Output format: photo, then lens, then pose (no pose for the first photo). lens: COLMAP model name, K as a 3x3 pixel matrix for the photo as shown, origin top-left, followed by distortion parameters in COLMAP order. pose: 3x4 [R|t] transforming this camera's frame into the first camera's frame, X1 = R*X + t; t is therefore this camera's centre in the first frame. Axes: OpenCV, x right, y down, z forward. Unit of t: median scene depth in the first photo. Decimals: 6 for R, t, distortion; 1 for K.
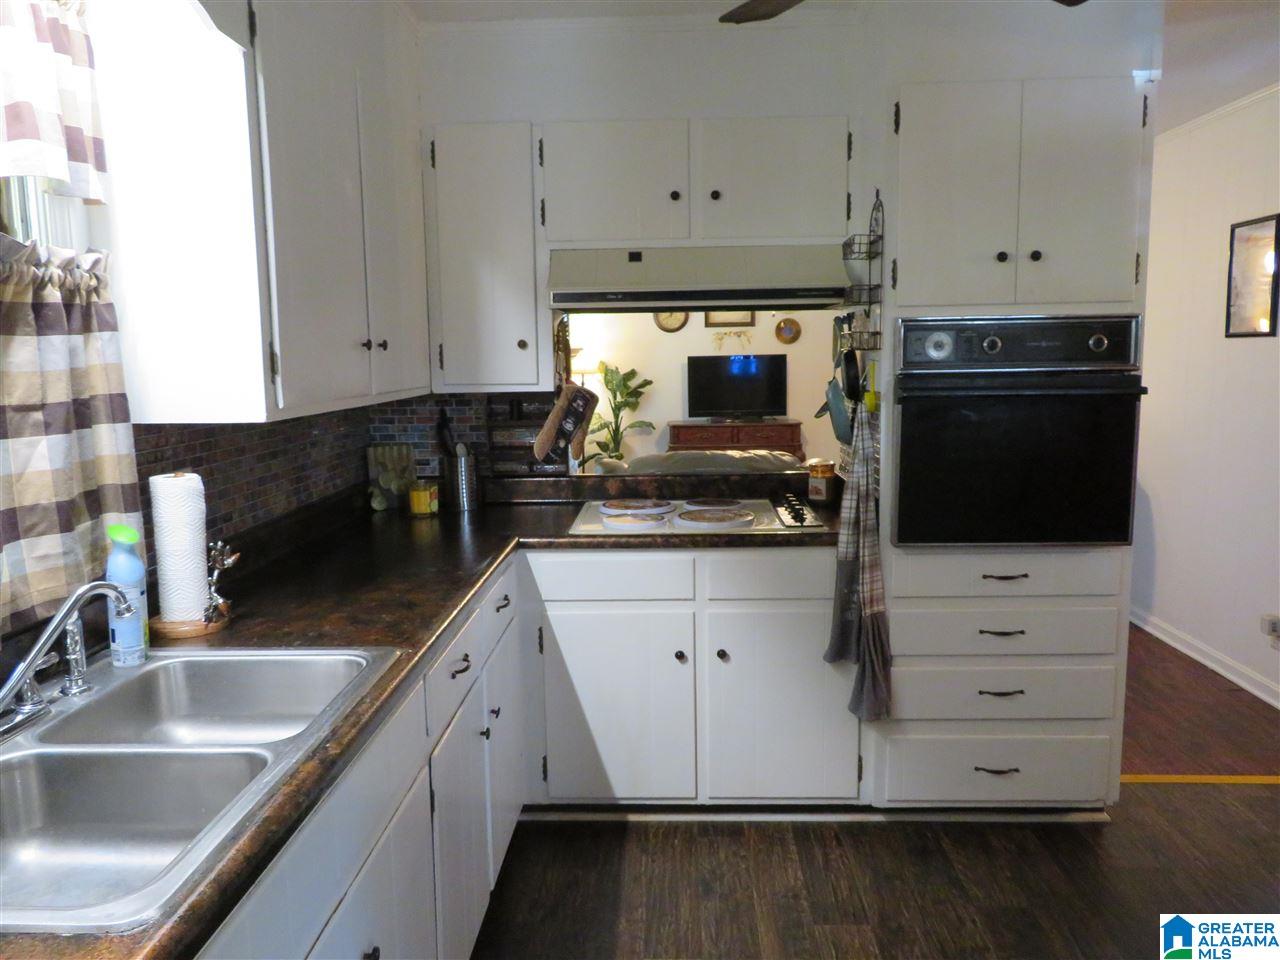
lens RADIAL K [[926.7, 0, 640.0], [0, 926.7, 480.0], [0, 0, 1]] dist [-0.000721, -0.006297]
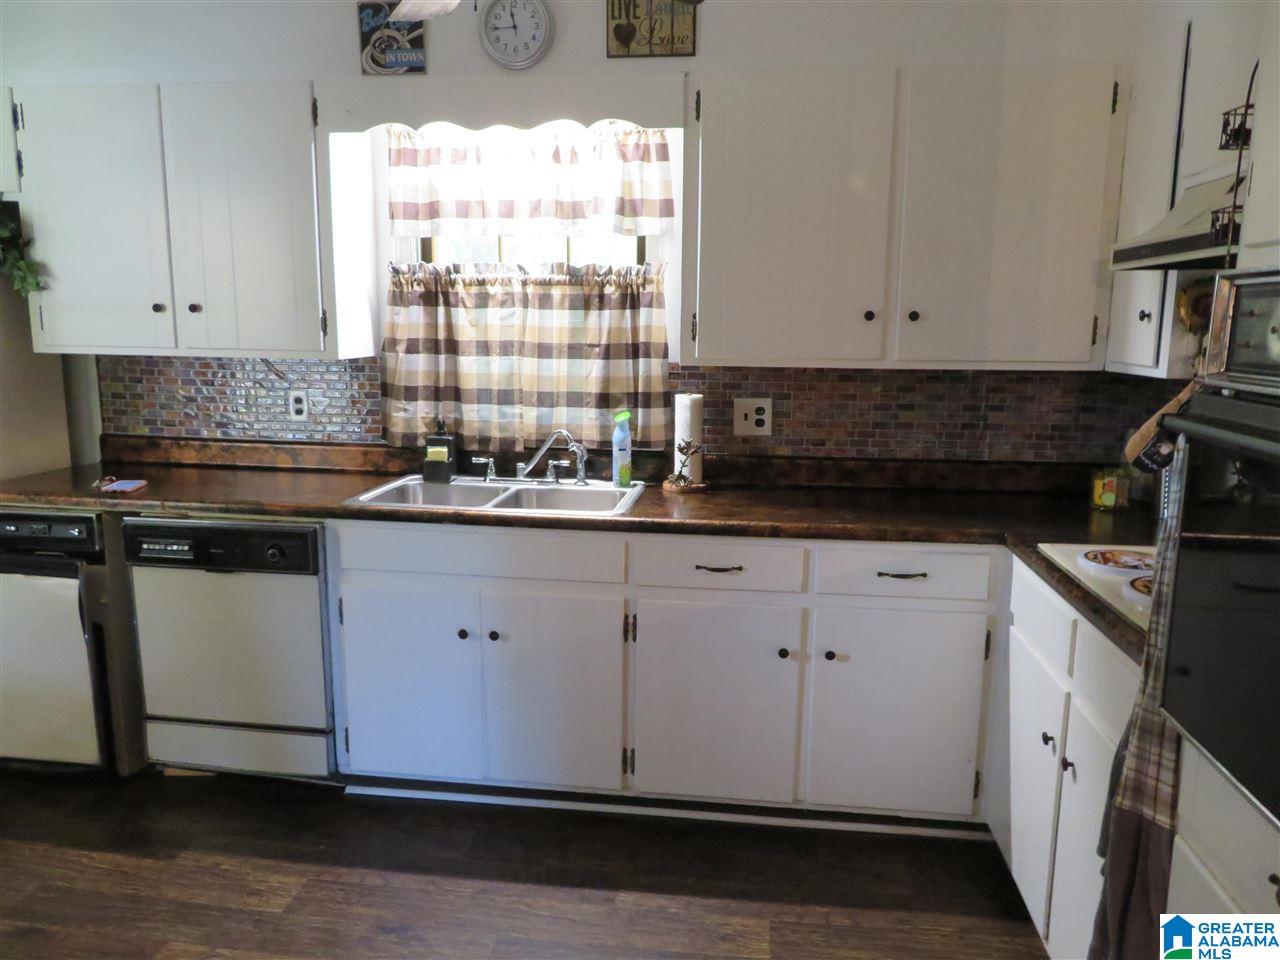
lens RADIAL K [[926.7, 0, 640.0], [0, 926.7, 480.0], [0, 0, 1]] dist [-0.000721, -0.006297]
pose [[-0.115700, 0.183110, -0.976260, 1.216252], [-0.141060, 0.969870, 0.198629, -0.181732], [0.983217, 0.160693, -0.086384, 1.132348]]
